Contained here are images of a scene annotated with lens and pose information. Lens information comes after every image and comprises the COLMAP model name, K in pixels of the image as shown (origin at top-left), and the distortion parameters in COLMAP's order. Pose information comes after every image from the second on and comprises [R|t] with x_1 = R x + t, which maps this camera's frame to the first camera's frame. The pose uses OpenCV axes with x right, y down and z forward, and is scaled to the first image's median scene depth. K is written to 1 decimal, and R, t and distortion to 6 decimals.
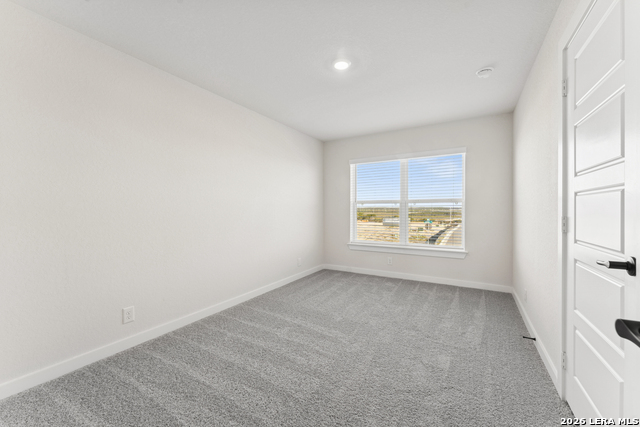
lens RADIAL K [[258.9, 0, 318.9], [0, 258.9, 211.8], [0, 0, 1]] dist [0.001176, -0.000021]
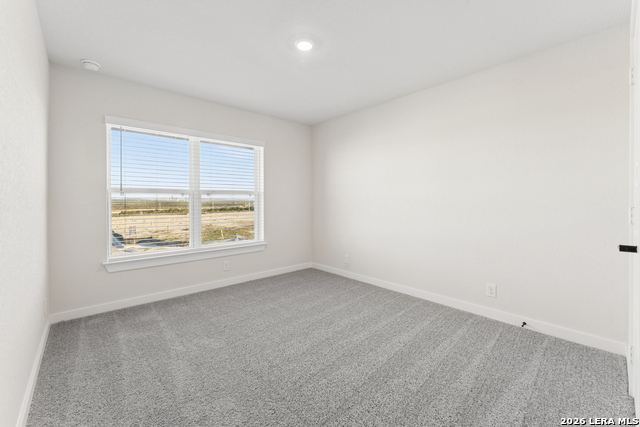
lens RADIAL K [[258.9, 0, 320.2], [0, 258.9, 201.4], [0, 0, 1]] dist [0.001176, -0.000021]
pose [[0.313043, 0.000427, 0.949739, -0.297959], [0.009346, 0.999950, -0.003530, -0.005937], [-0.949693, 0.009982, 0.313023, 0.407433]]
